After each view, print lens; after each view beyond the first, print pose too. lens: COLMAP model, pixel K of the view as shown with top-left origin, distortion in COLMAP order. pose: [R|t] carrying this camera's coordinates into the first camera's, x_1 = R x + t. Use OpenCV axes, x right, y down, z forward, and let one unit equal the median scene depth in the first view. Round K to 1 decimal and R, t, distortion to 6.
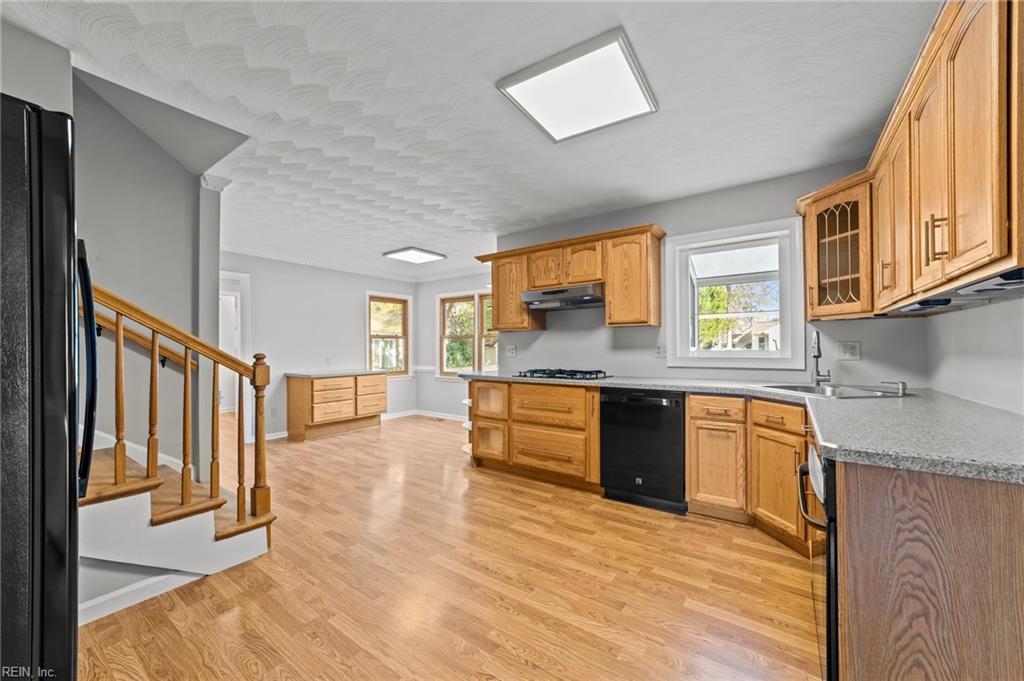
lens RADIAL K [[392.7, 0, 510.7], [0, 392.7, 344.7], [0, 0, 1]] dist [-0.012093, 0.003756]
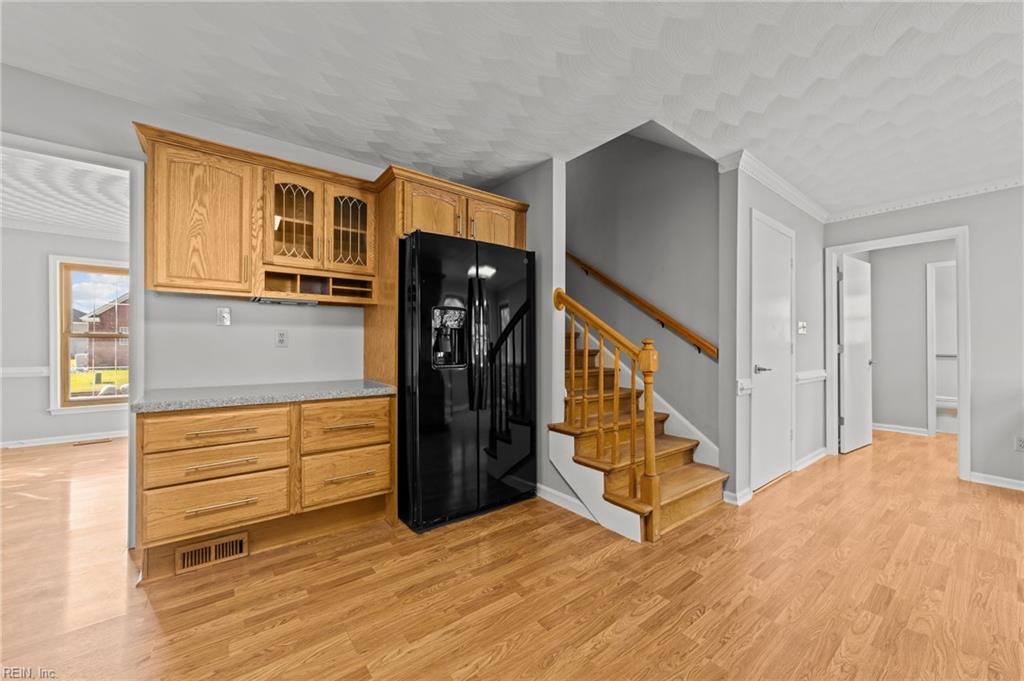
lens RADIAL K [[392.7, 0, 510.1], [0, 392.7, 342.5], [0, 0, 1]] dist [-0.012093, 0.003756]
pose [[-0.282881, -0.001854, -0.959153, 0.255548], [0.003751, 0.999988, -0.003039, 0.022823], [0.959148, -0.004457, -0.282870, 0.620433]]
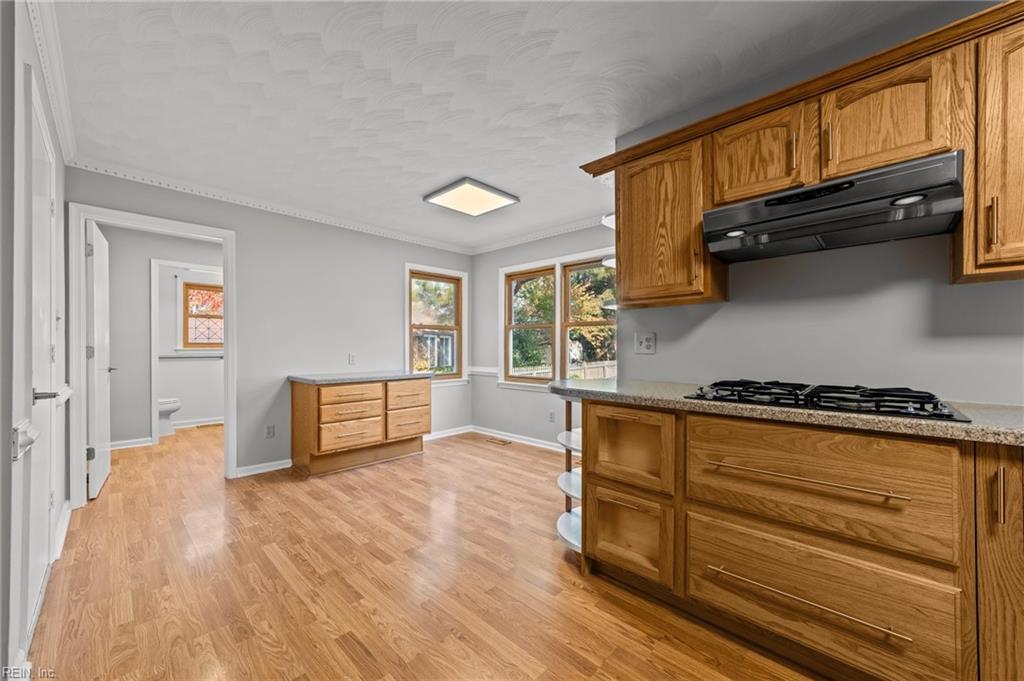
lens RADIAL K [[392.7, 0, 509.1], [0, 392.7, 344.4], [0, 0, 1]] dist [-0.012093, 0.003756]
pose [[0.989860, 0.004106, -0.141986, -0.132577], [-0.003931, 0.999991, 0.001515, 0.020663], [0.141991, -0.000942, 0.989868, 0.547606]]
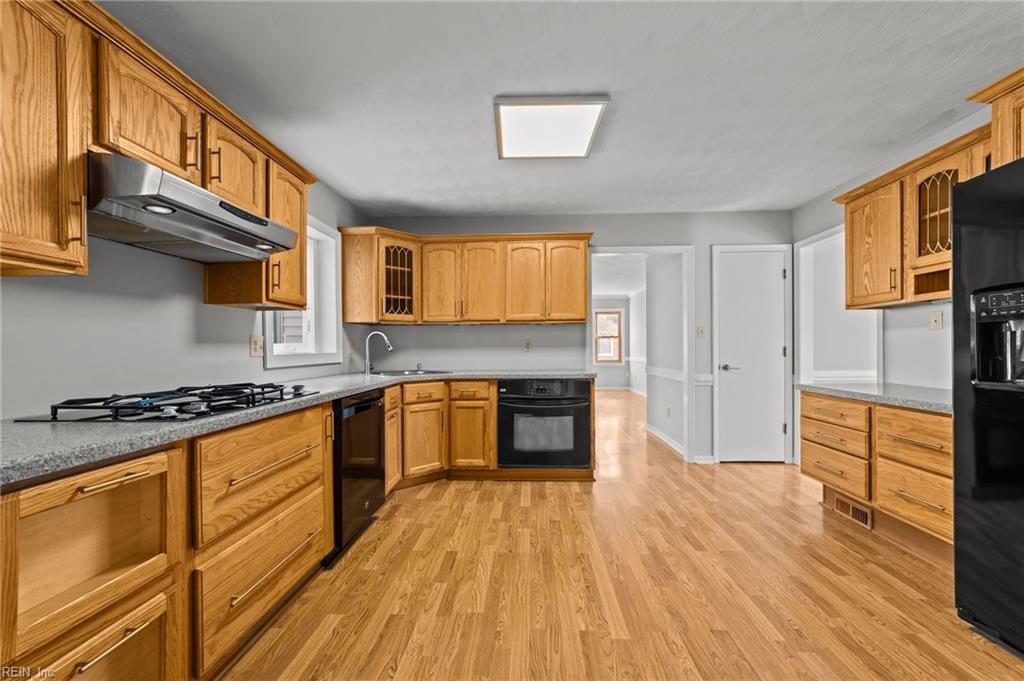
lens RADIAL K [[392.7, 0, 514.3], [0, 392.7, 347.4], [0, 0, 1]] dist [-0.012093, 0.003756]
pose [[-0.548502, 0.009157, 0.836099, -0.424170], [0.004535, 0.999958, -0.007977, 0.023286], [-0.836137, -0.000584, -0.548520, 0.965754]]
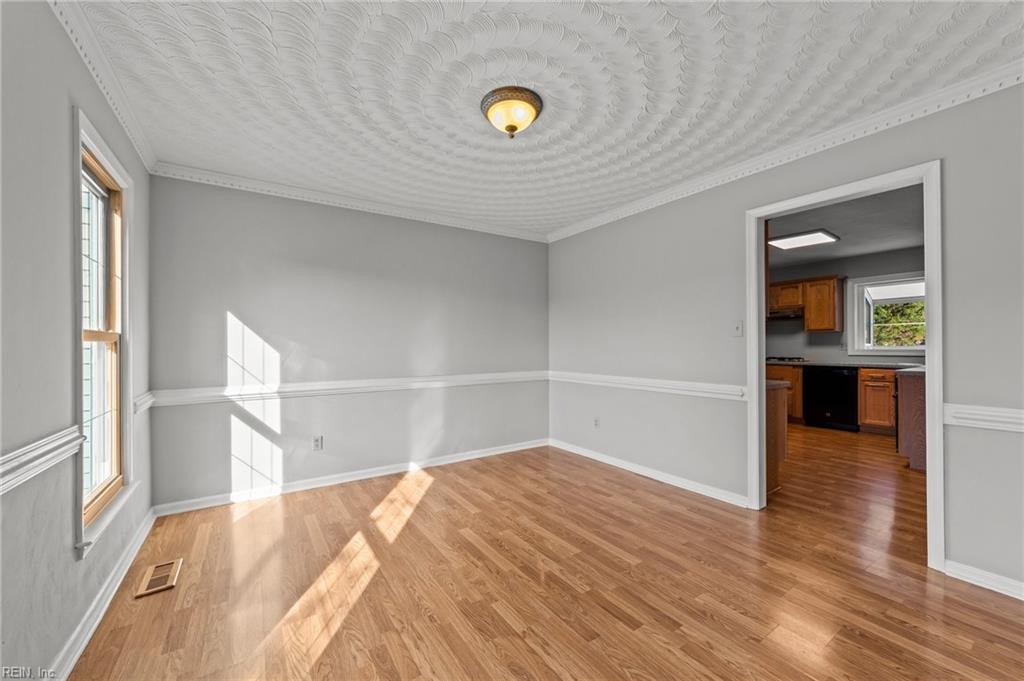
lens RADIAL K [[392.7, 0, 510.9], [0, 392.7, 345.6], [0, 0, 1]] dist [-0.012093, 0.003756]
pose [[0.935979, -0.001727, -0.352052, -0.358271], [0.006042, 0.999919, 0.011159, -0.011802], [0.352004, -0.012572, 0.935914, -1.051205]]
